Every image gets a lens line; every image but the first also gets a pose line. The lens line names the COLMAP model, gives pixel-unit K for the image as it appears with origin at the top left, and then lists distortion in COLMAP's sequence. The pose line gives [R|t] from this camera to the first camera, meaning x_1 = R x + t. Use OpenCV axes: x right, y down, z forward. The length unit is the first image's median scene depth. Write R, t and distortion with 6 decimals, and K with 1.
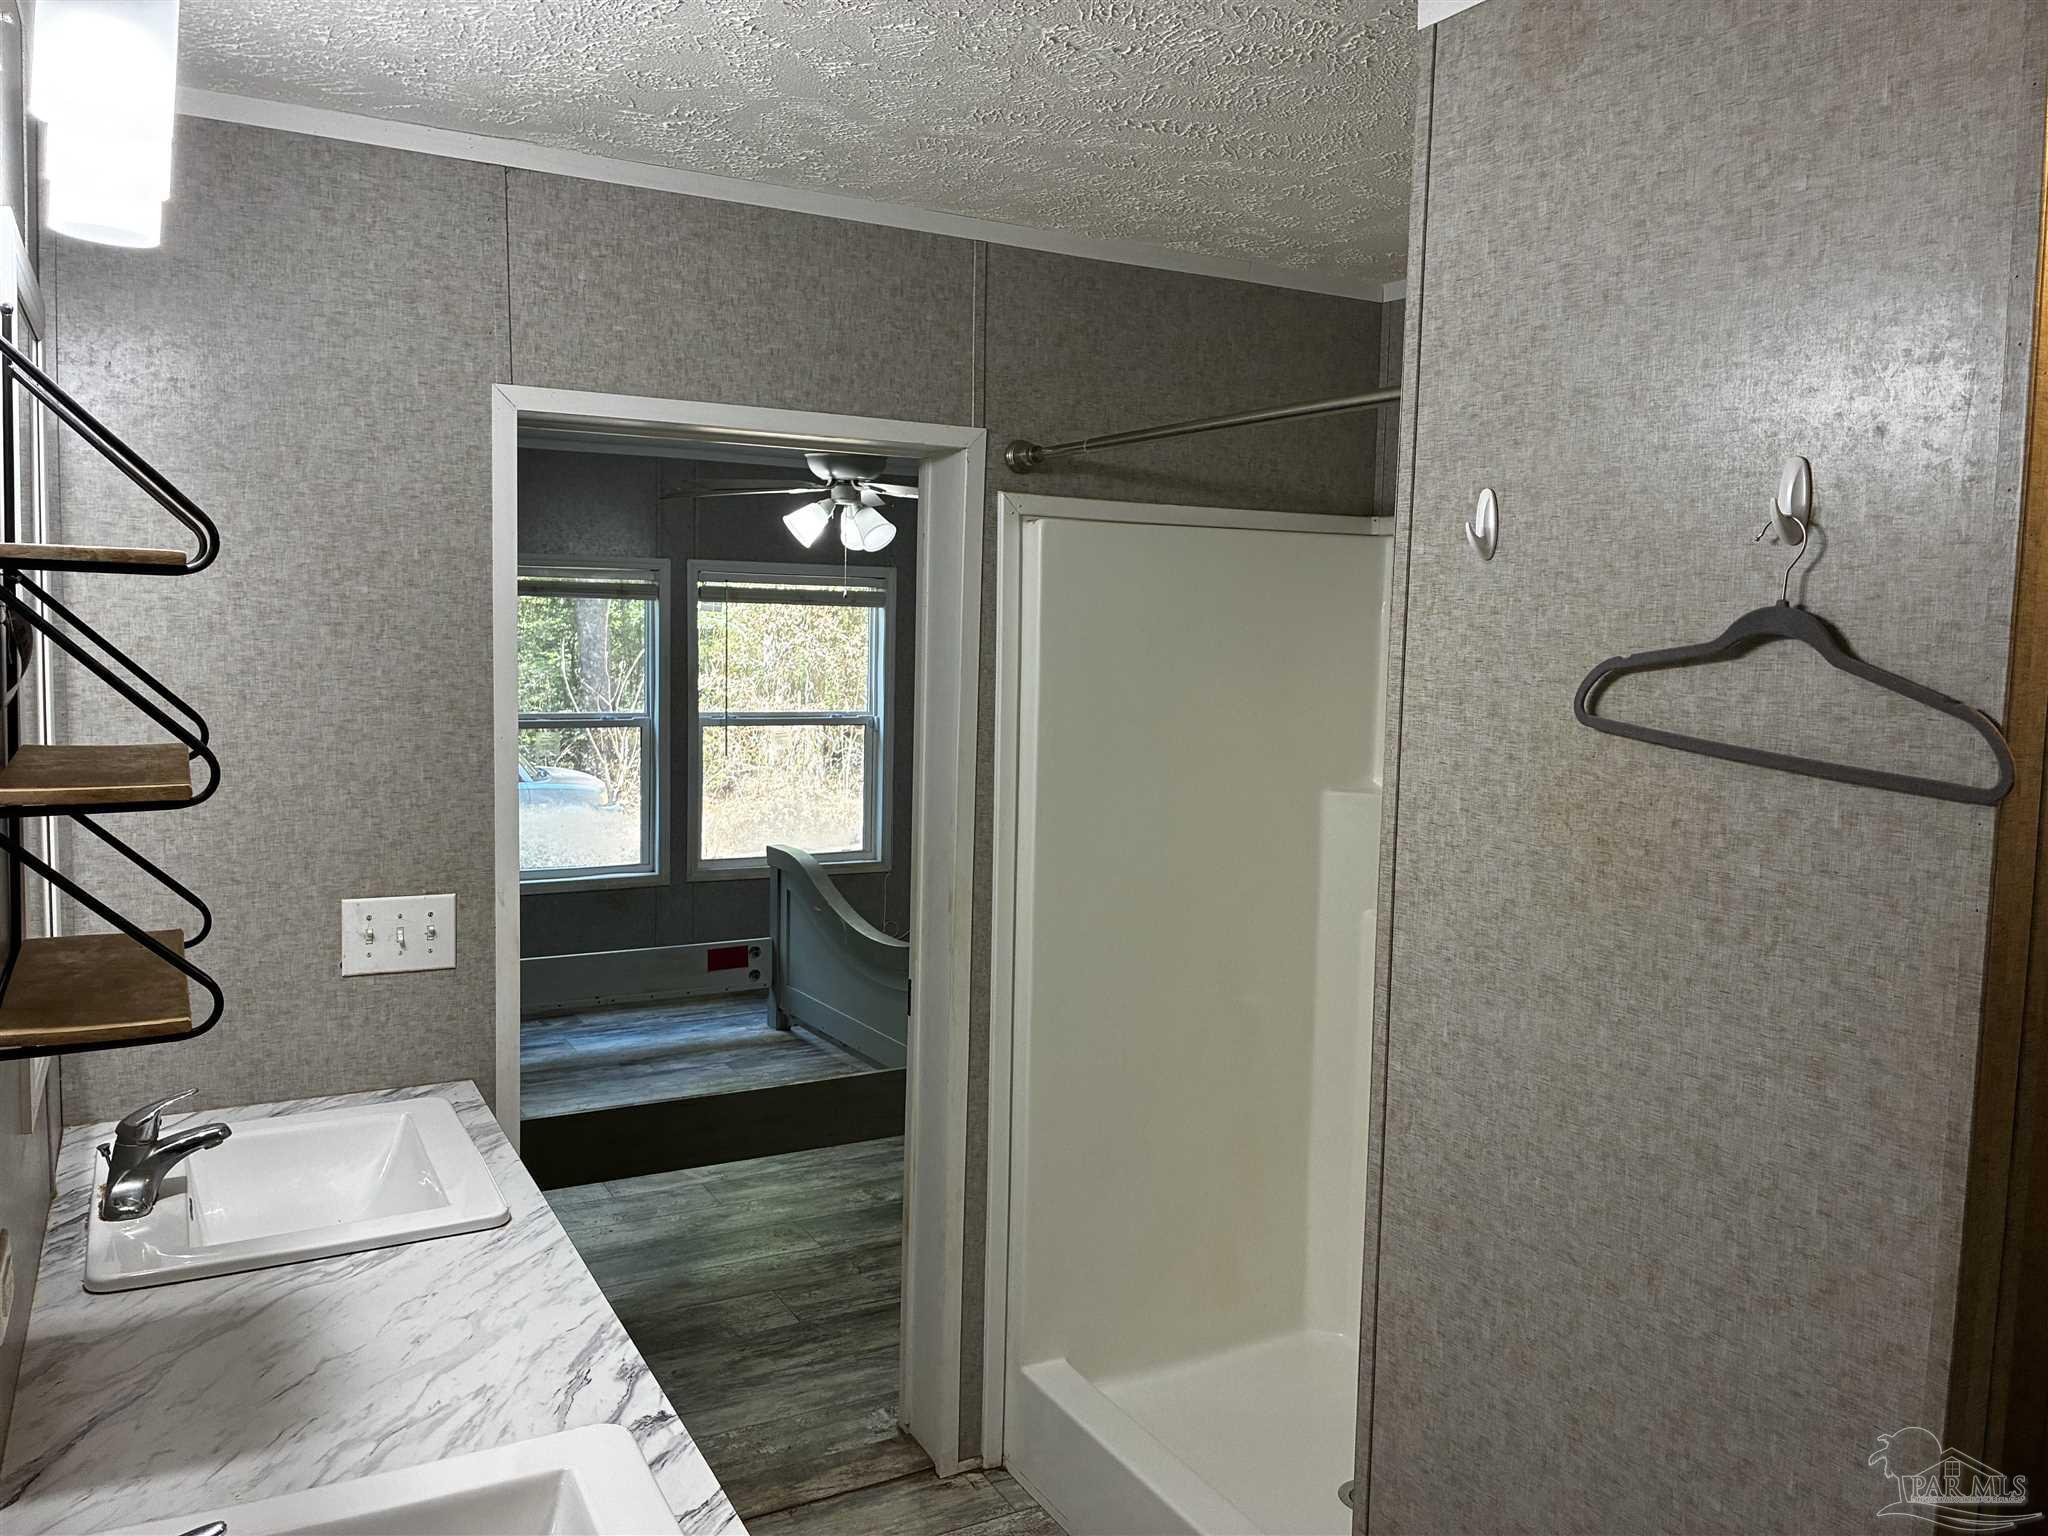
lens RADIAL K [[1553.7, 0, 1025.1], [0, 1553.7, 752.7], [0, 0, 1]] dist [0.041198, -0.061703]
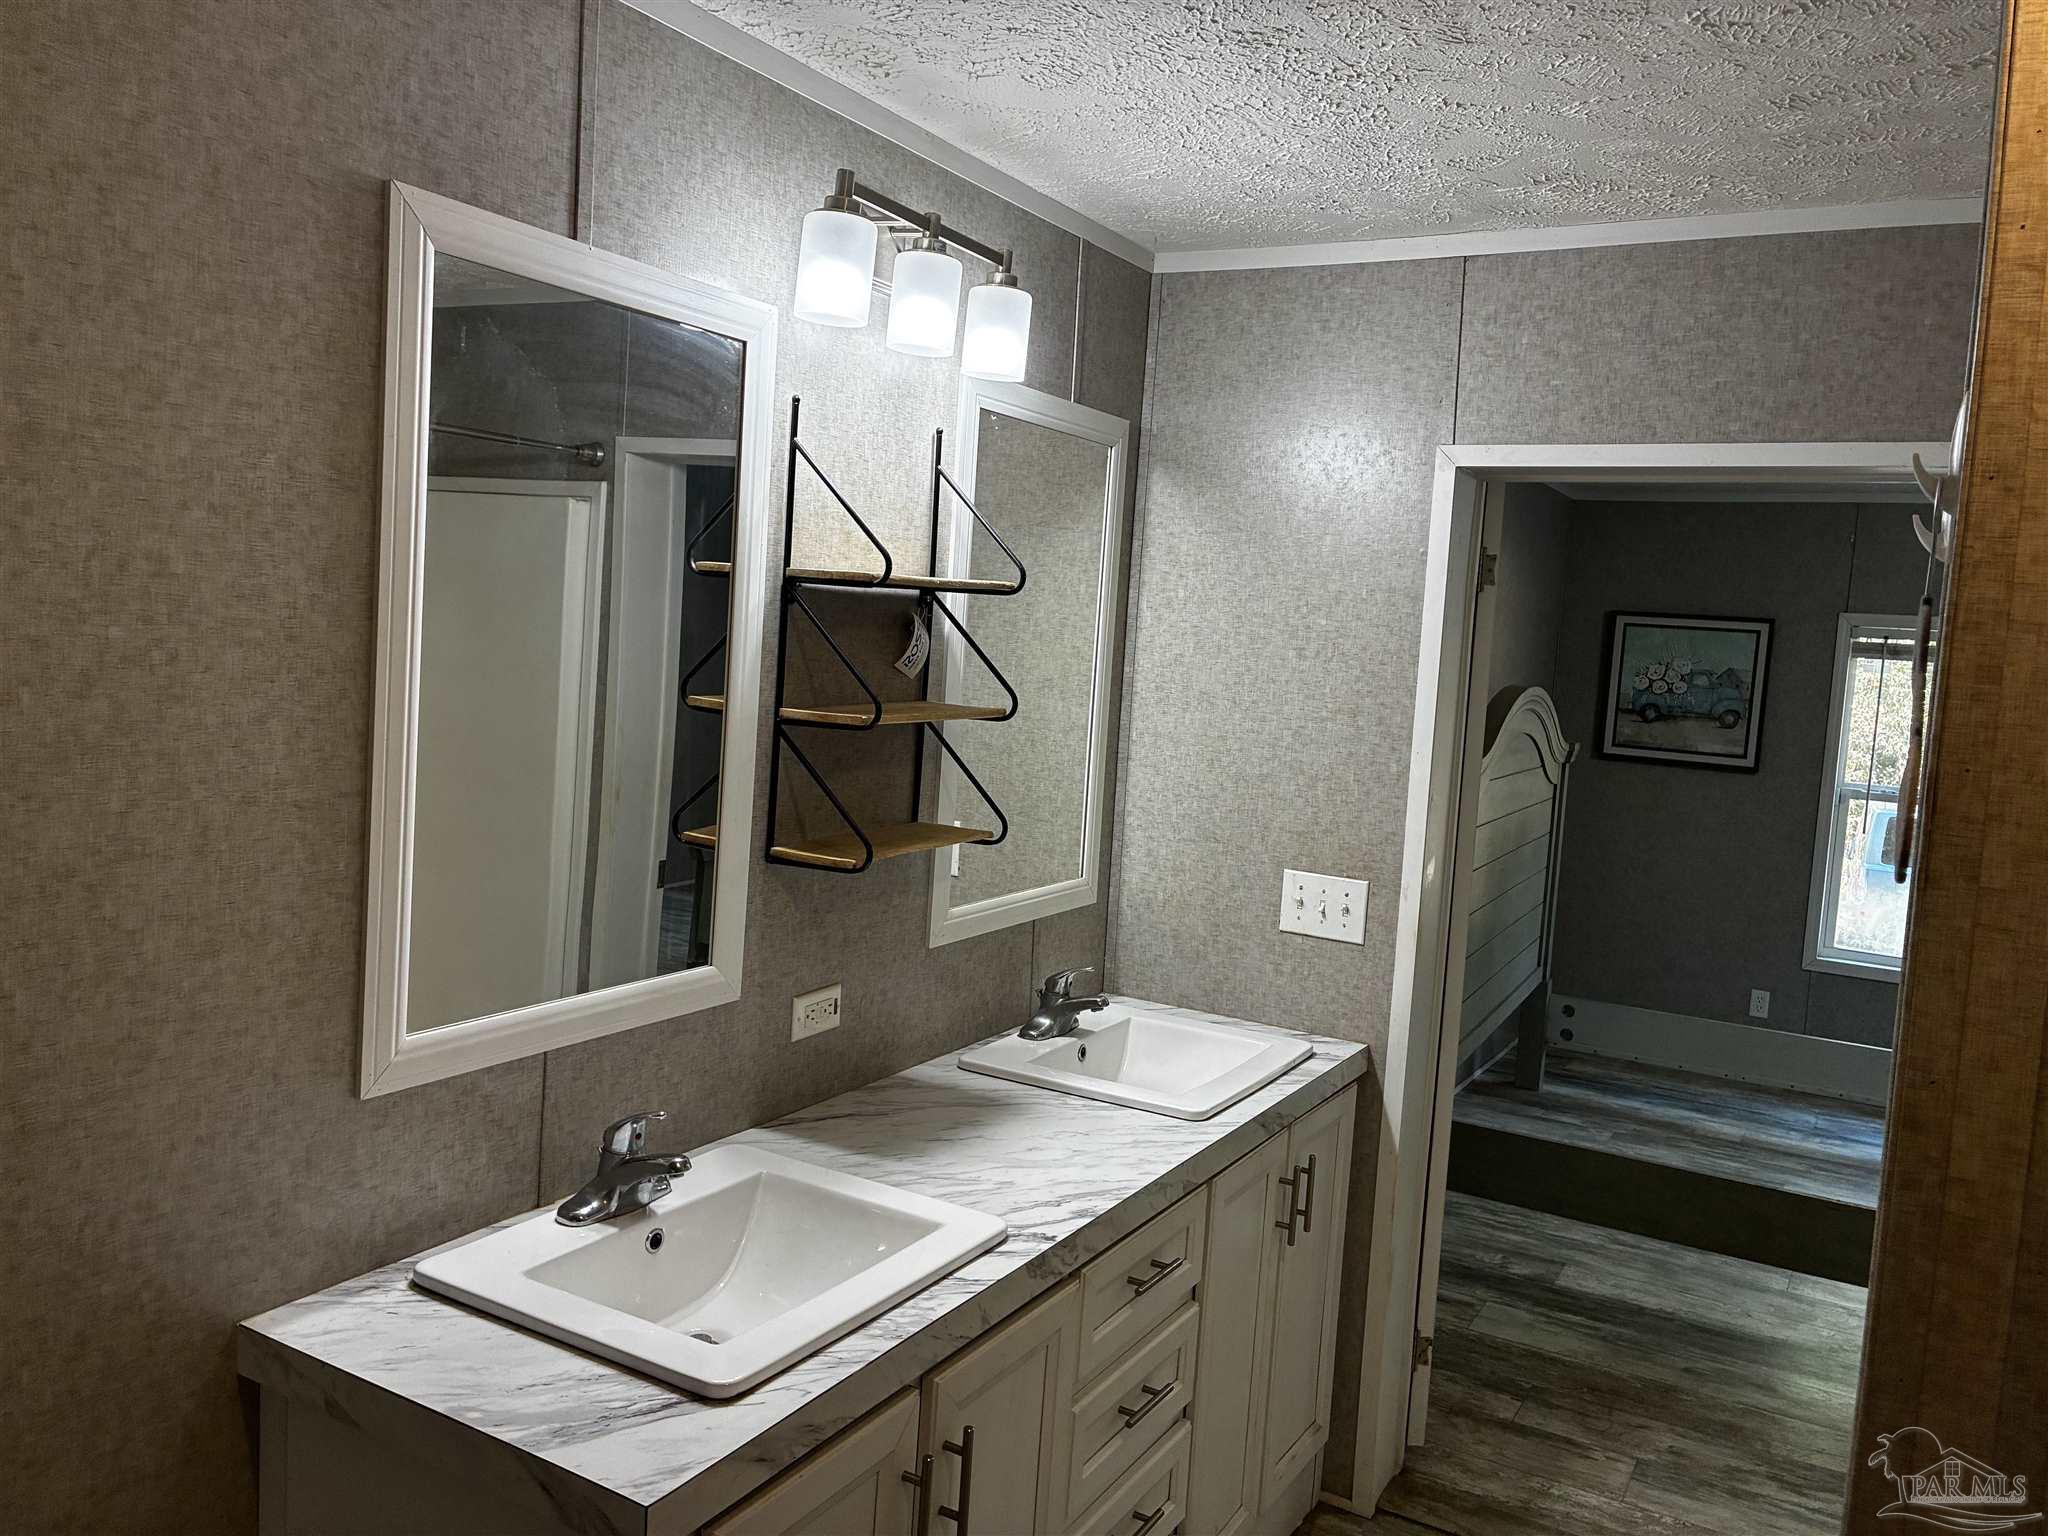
lens RADIAL K [[1553.7, 0, 1055.3], [0, 1553.7, 752.9], [0, 0, 1]] dist [0.041198, -0.061703]
pose [[0.518554, 0.076944, -0.851576, 0.506178], [-0.123121, 0.992283, 0.014684, 0.006108], [0.846134, 0.097233, 0.524025, 0.179897]]
